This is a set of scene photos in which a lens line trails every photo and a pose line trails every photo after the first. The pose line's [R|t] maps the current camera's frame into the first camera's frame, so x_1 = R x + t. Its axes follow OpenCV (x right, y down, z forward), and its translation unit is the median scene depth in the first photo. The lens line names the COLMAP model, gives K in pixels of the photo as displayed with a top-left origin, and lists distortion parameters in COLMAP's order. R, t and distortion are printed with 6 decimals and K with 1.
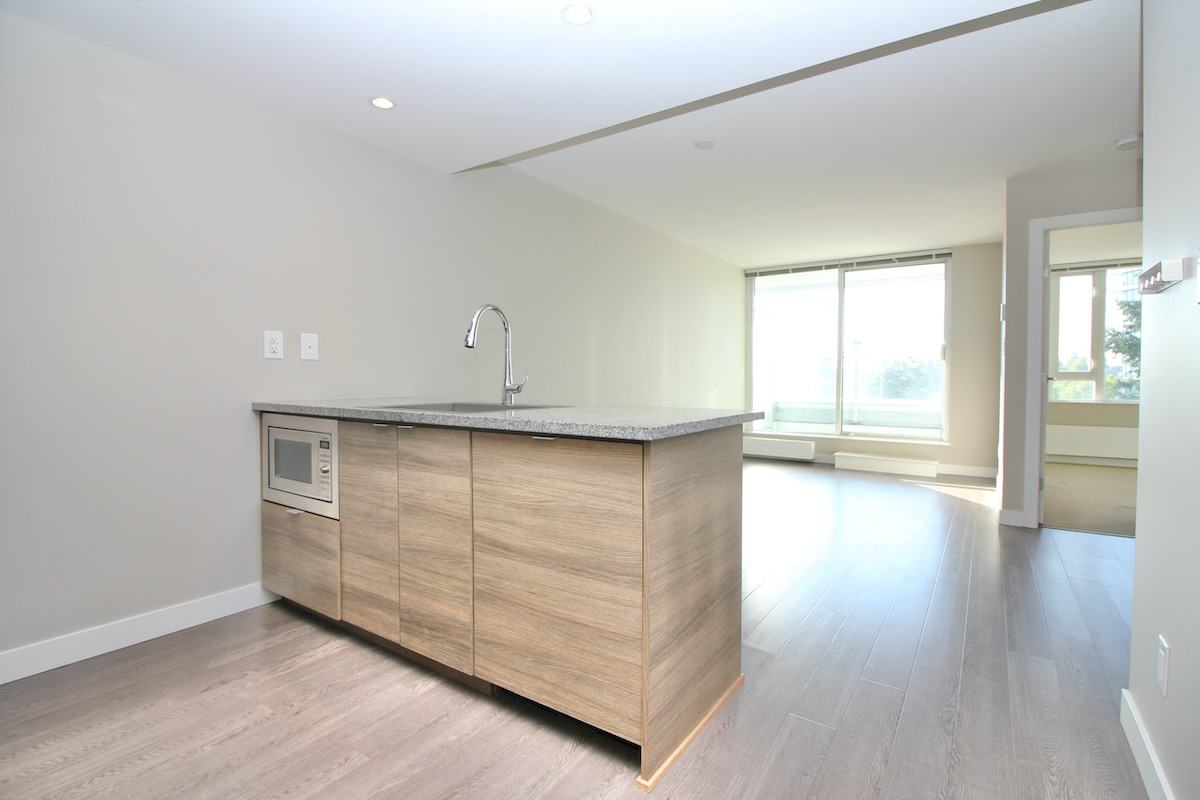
lens RADIAL K [[559.8, 0, 601.0], [0, 559.8, 391.0], [0, 0, 1]] dist [-0.001204, -0.012479]
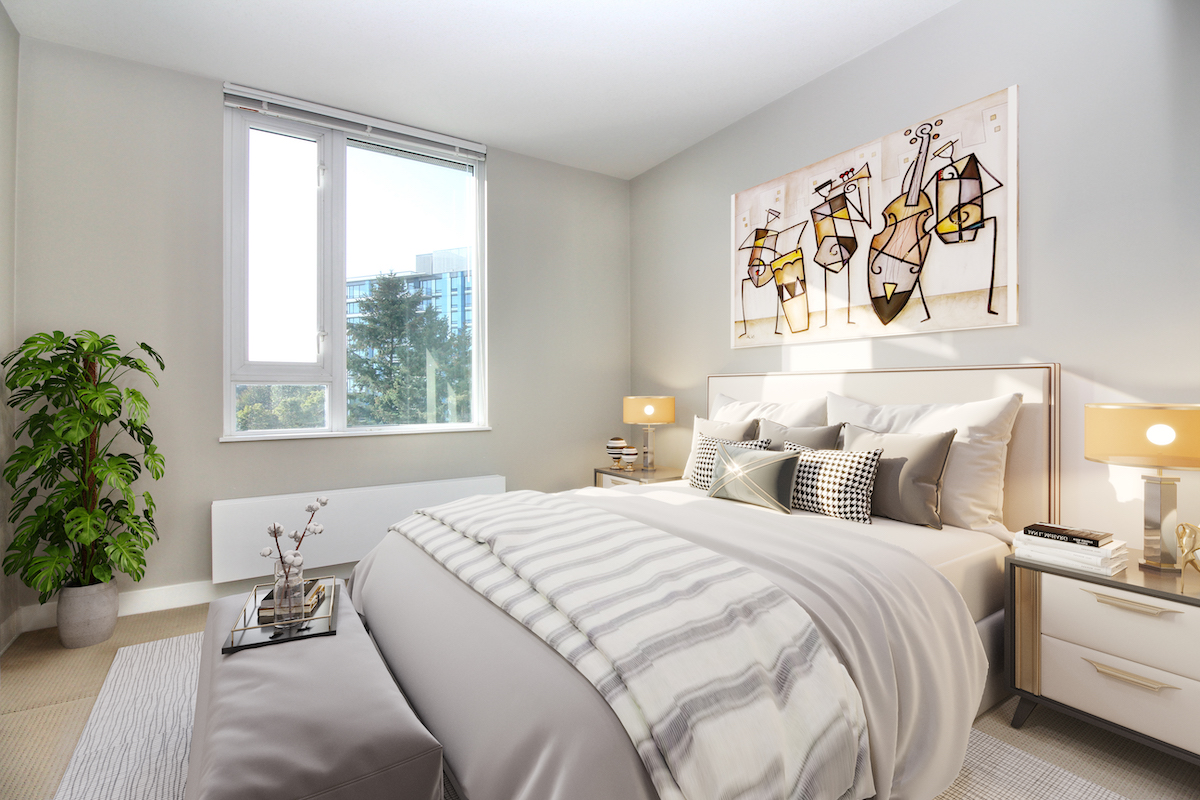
lens RADIAL K [[559.8, 0, 601.0], [0, 559.8, 391.0], [0, 0, 1]] dist [-0.001204, -0.012479]
pose [[0.378898, -0.003297, 0.925432, 0.557146], [0.028316, 0.999567, -0.008032, -0.001583], [-0.925005, 0.029247, 0.378827, 0.626257]]
